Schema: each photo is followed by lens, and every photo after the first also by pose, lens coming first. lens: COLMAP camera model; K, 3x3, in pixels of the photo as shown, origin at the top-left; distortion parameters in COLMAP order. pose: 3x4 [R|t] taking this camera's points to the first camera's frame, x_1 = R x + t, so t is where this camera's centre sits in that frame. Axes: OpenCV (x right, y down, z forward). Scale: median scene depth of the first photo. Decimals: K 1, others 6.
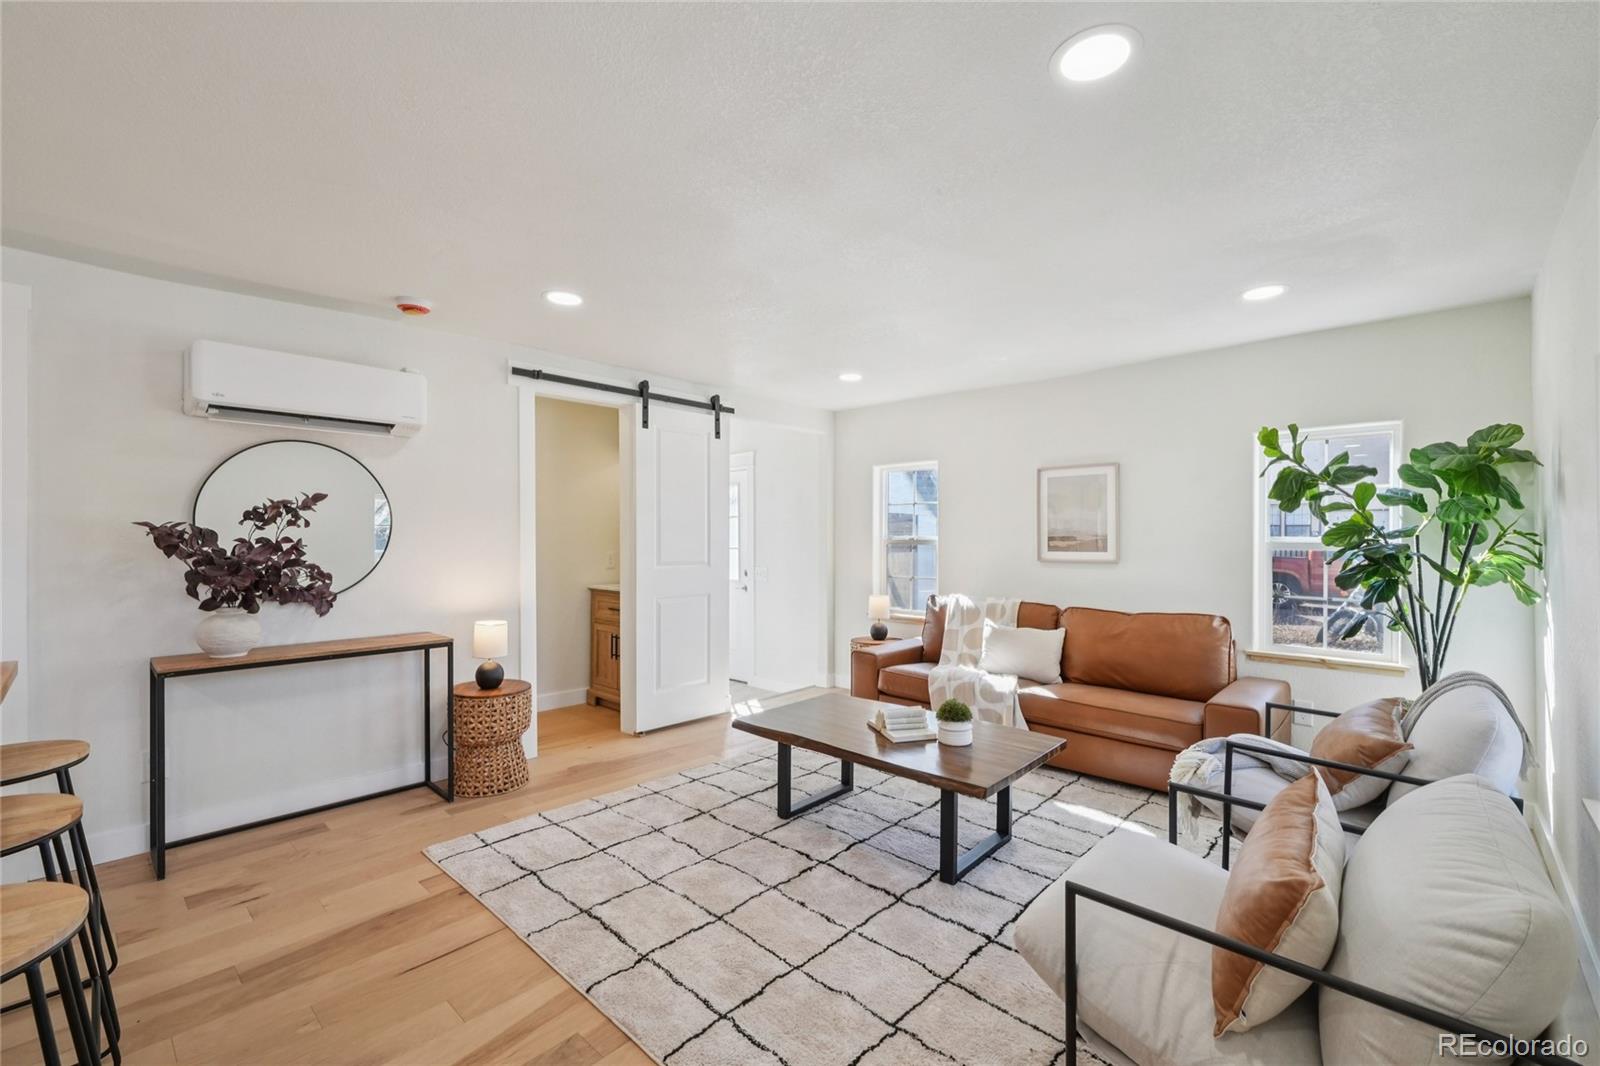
lens RADIAL K [[686.8, 0, 797.8], [0, 686.8, 533.8], [0, 0, 1]] dist [0.004770, 0.000685]
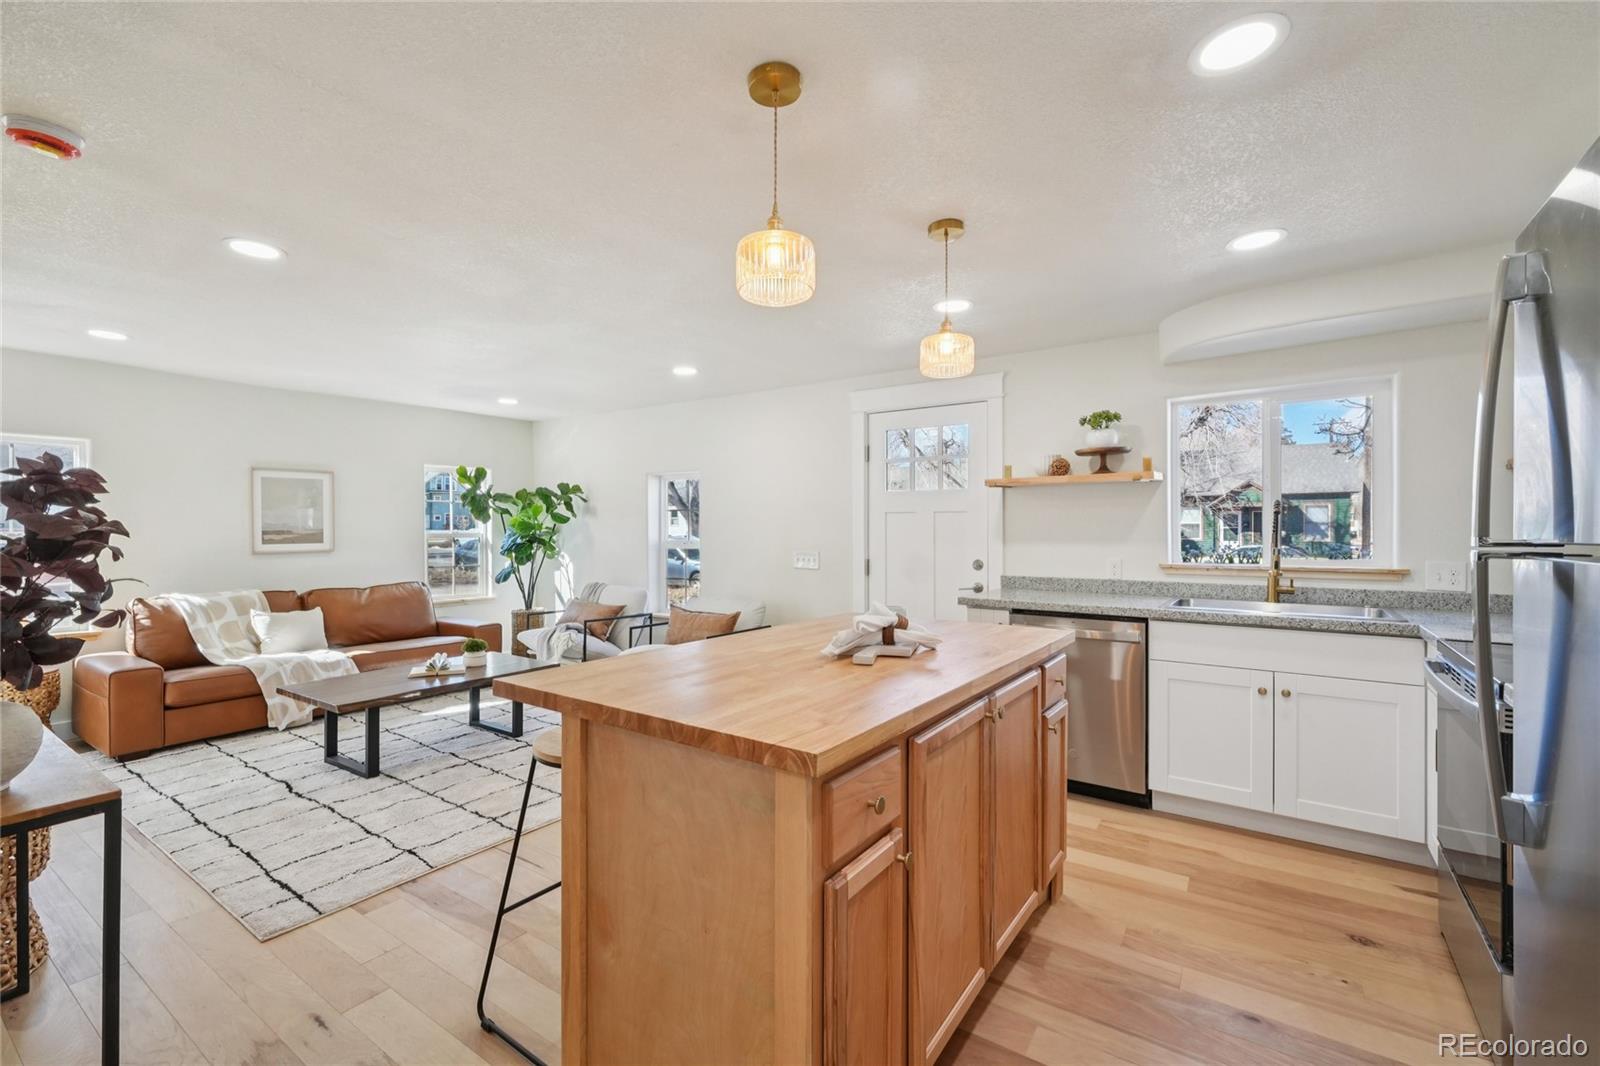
lens RADIAL K [[686.8, 0, 798.2], [0, 686.8, 530.5], [0, 0, 1]] dist [0.004770, 0.000685]
pose [[-0.114912, -0.003994, 0.993368, -0.863792], [-0.008503, 0.999959, 0.003037, -0.006930], [-0.993339, -0.008097, -0.114942, 0.298913]]
